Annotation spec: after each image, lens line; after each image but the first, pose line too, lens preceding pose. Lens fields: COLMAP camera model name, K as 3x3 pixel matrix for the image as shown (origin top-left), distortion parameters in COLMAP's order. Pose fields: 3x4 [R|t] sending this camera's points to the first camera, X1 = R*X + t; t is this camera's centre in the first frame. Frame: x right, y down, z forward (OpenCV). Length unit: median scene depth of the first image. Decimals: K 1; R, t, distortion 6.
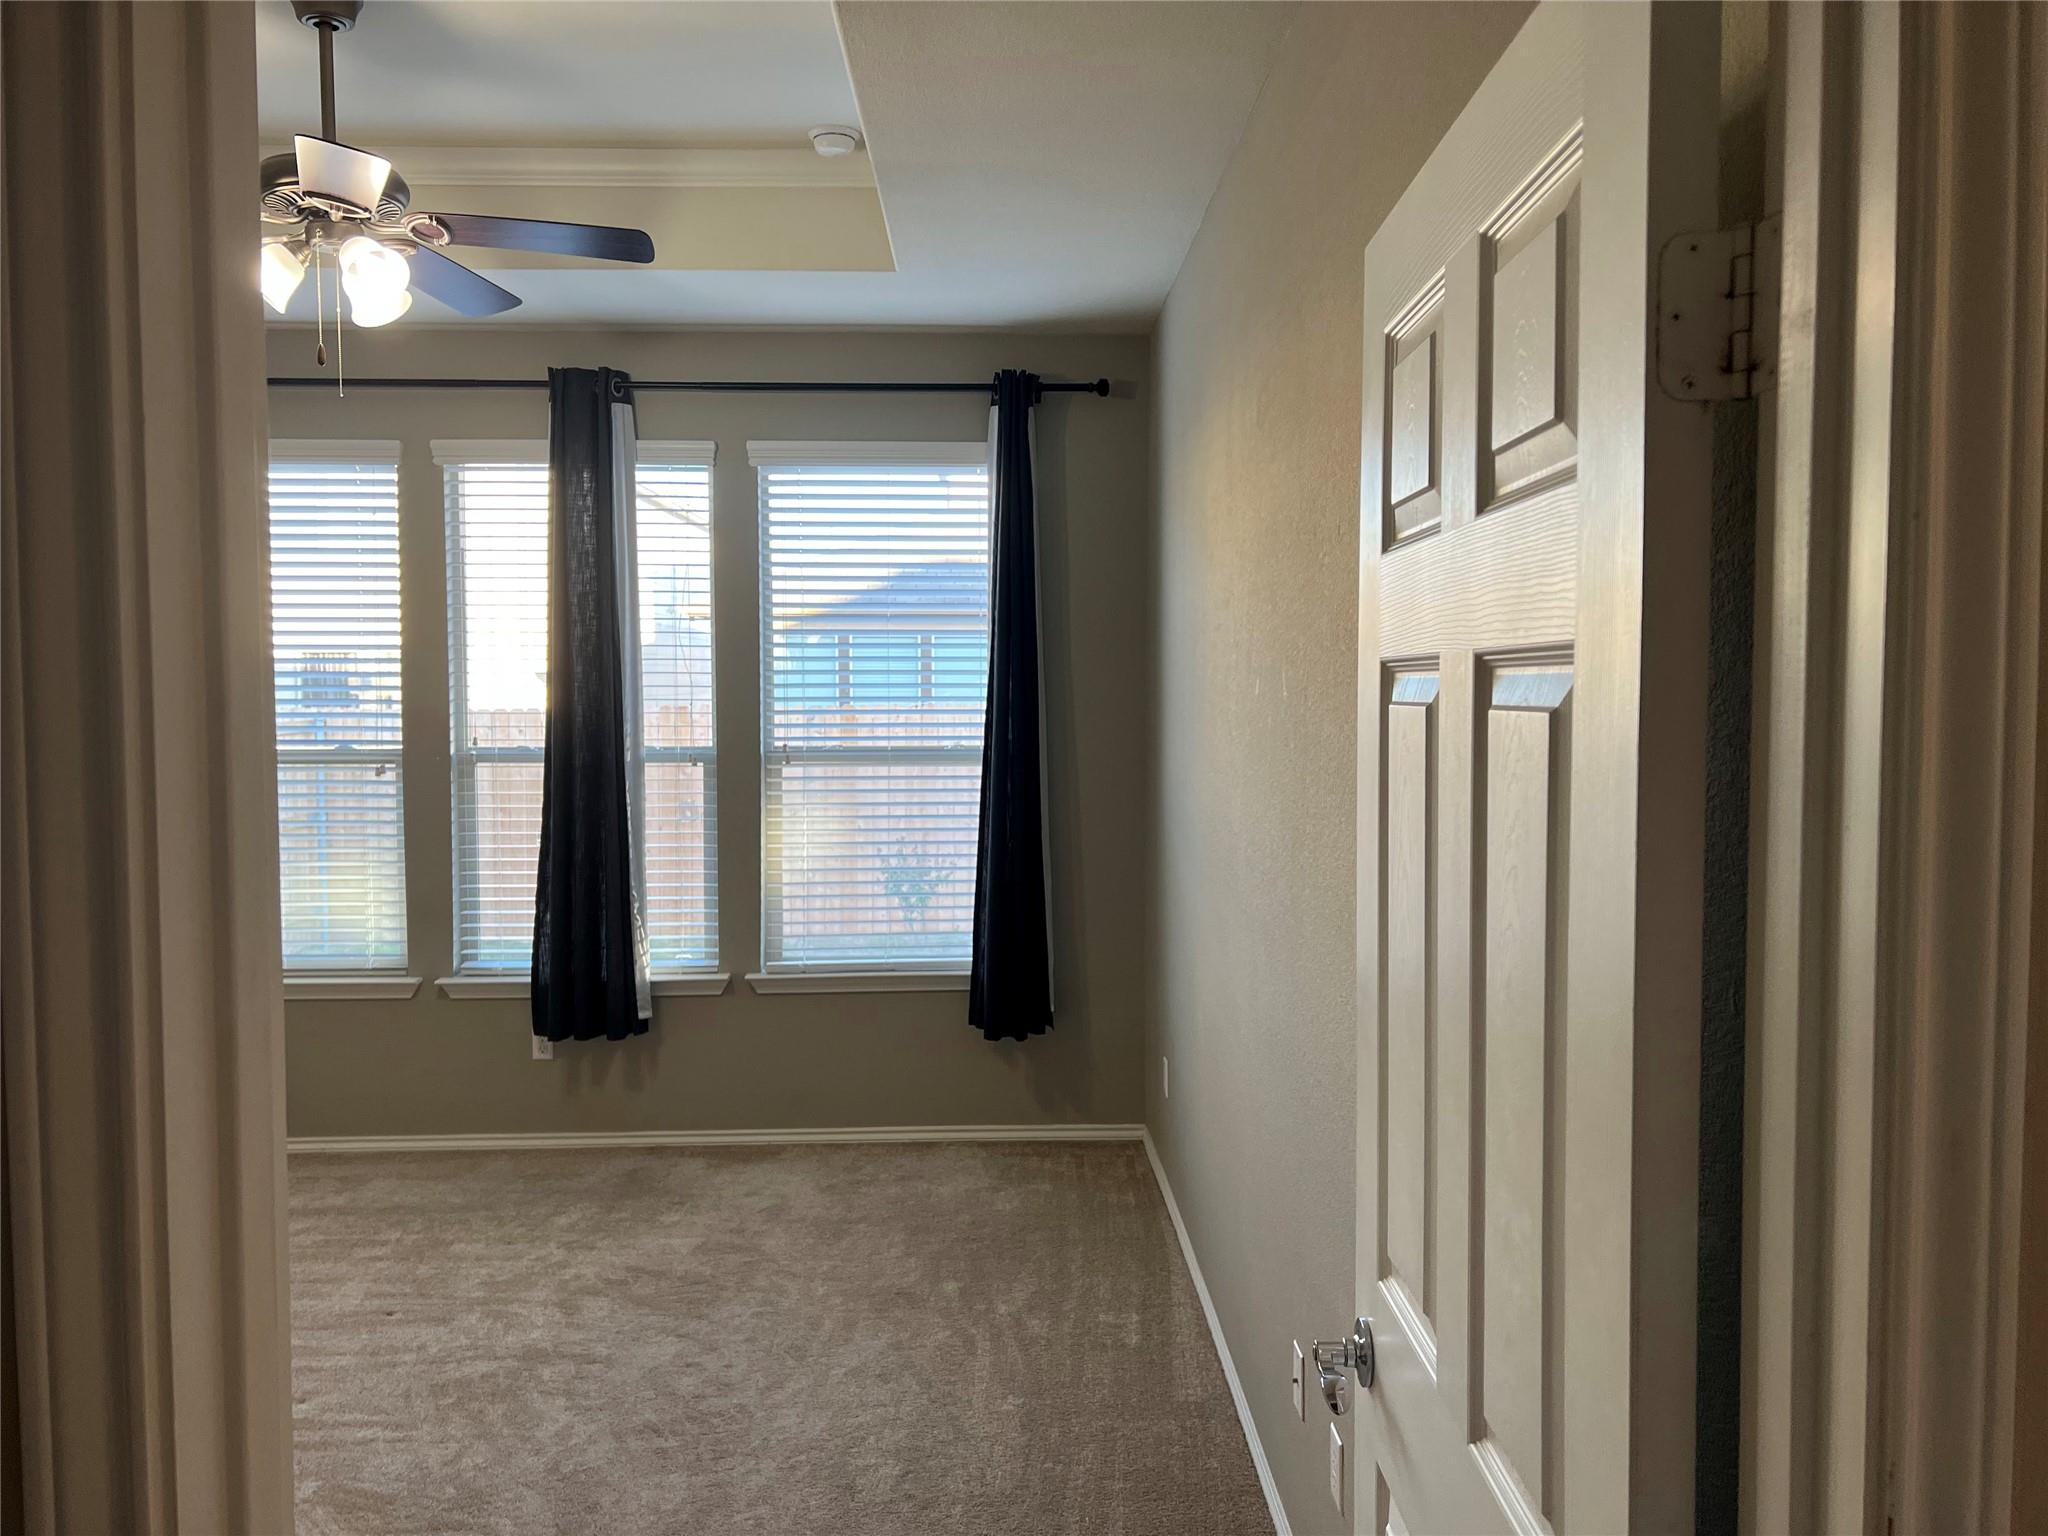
lens RADIAL K [[1542.9, 0, 1048.4], [0, 1542.9, 739.2], [0, 0, 1]] dist [0.062563, -0.066370]
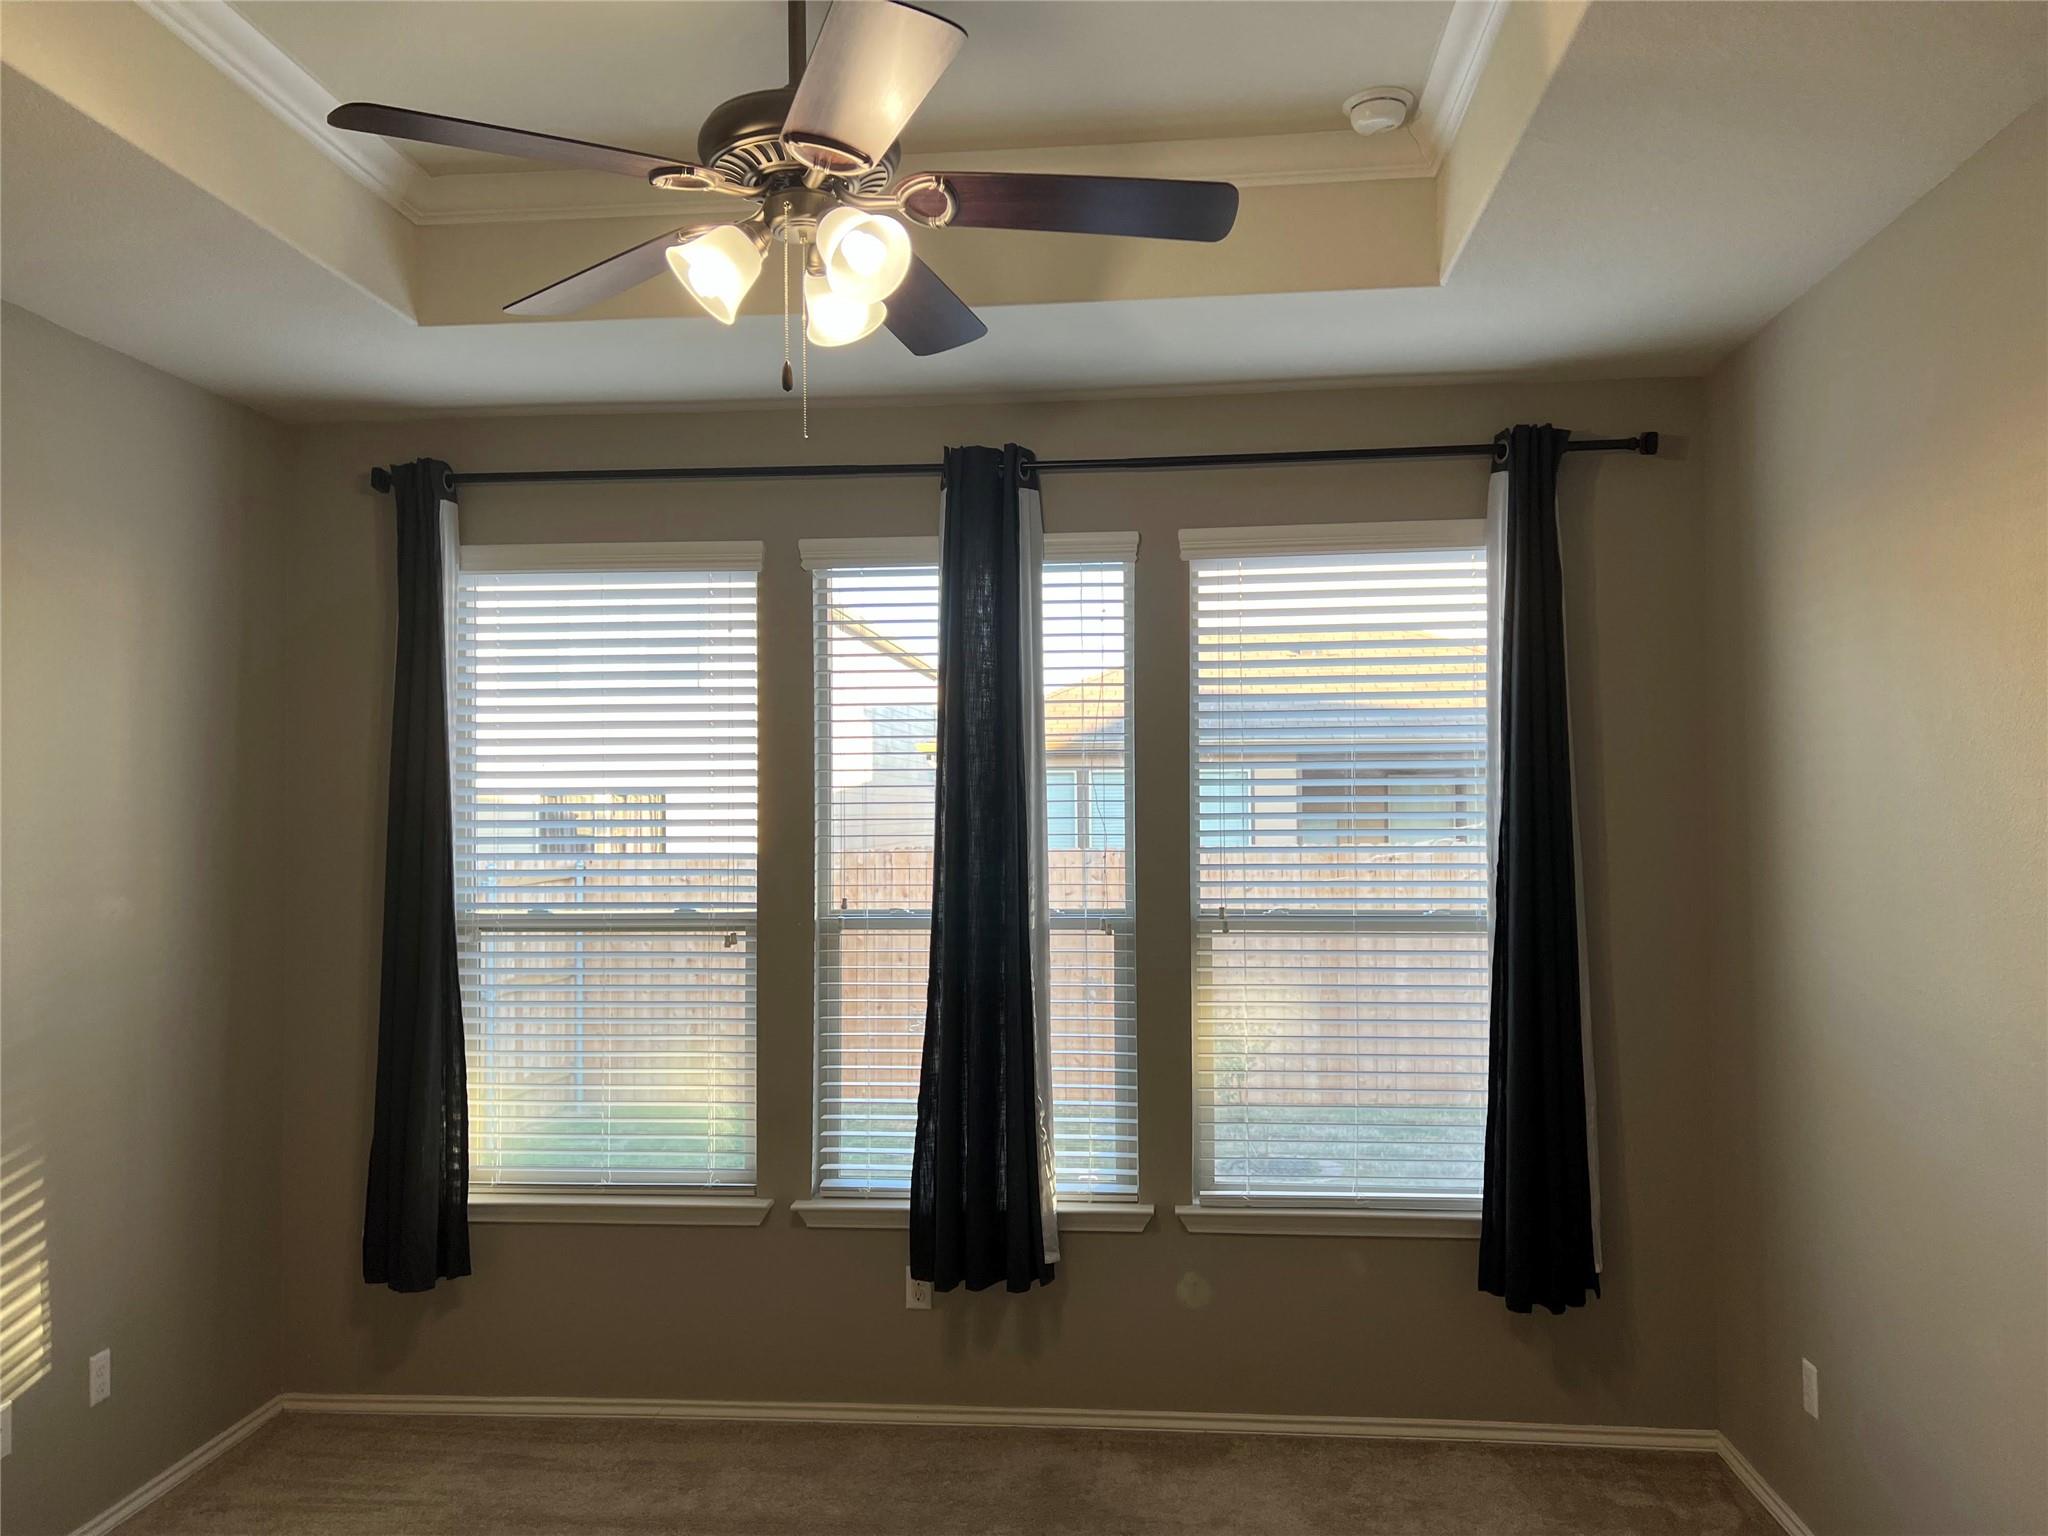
lens RADIAL K [[1542.9, 0, 1045.6], [0, 1542.9, 751.5], [0, 0, 1]] dist [0.062563, -0.066370]
pose [[0.992672, -0.011079, -0.120335, -0.167248], [0.000893, 0.996434, -0.084376, -0.009841], [0.120841, 0.083650, 0.989141, 0.208160]]
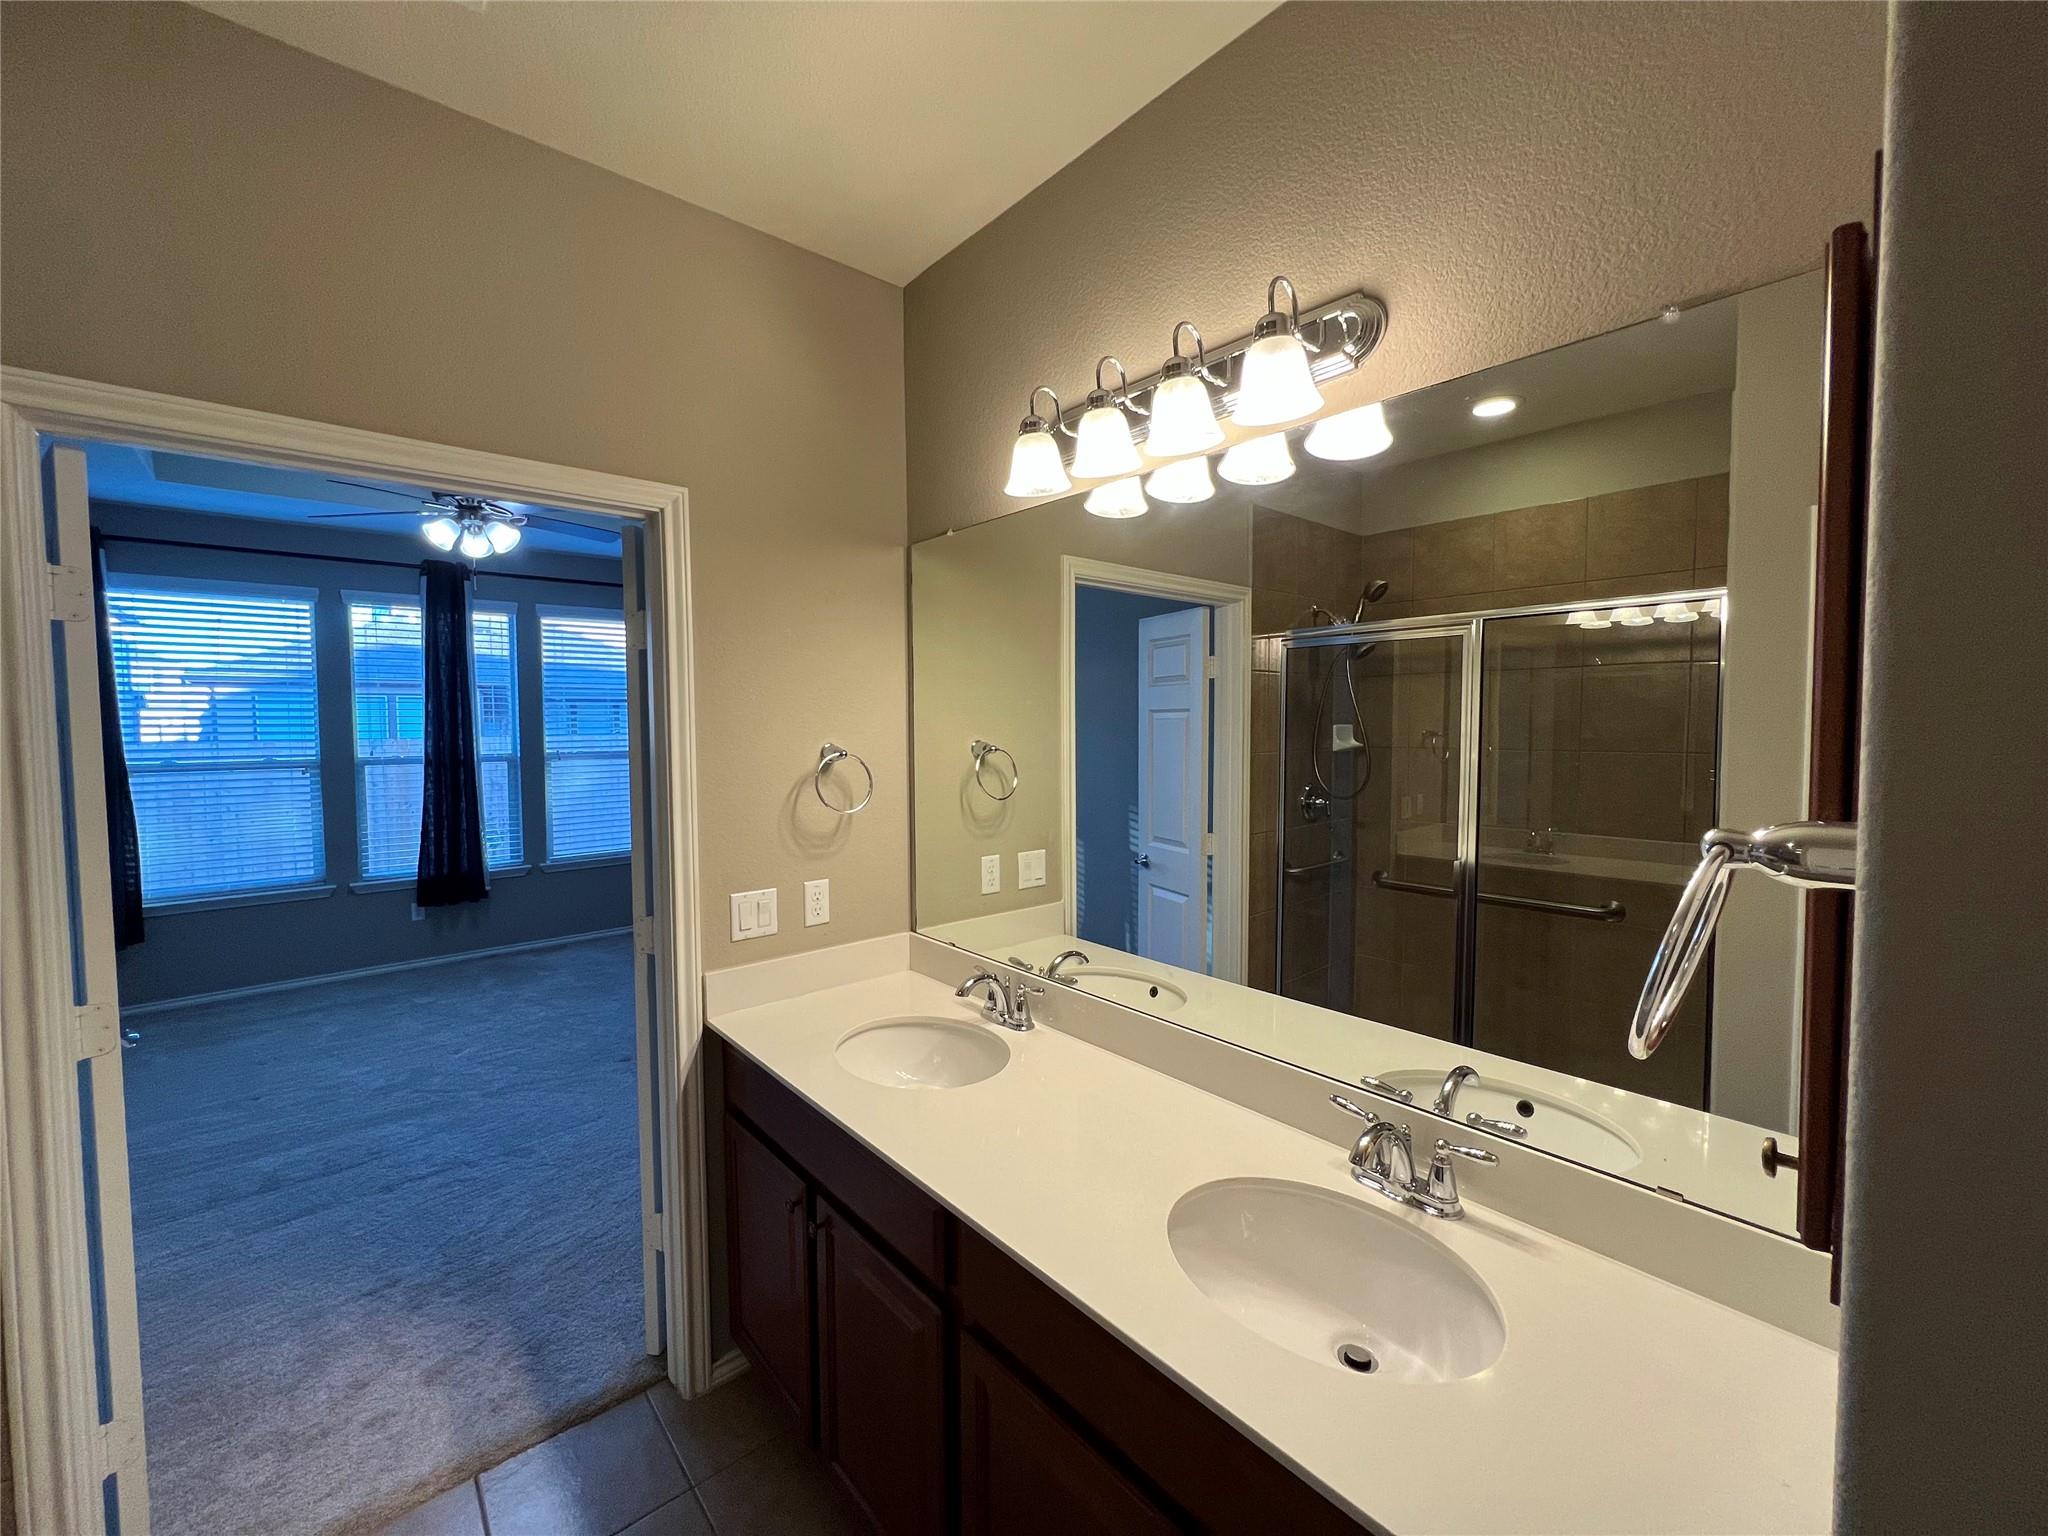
lens RADIAL K [[822.3, 0, 1018.6], [0, 822.3, 767.3], [0, 0, 1]] dist [-0.002010, 0.001237]
pose [[0.783279, -0.037254, 0.620553, -0.377584], [0.023419, 0.999263, 0.030429, 0.006060], [-0.621229, -0.009302, 0.783574, -0.252179]]
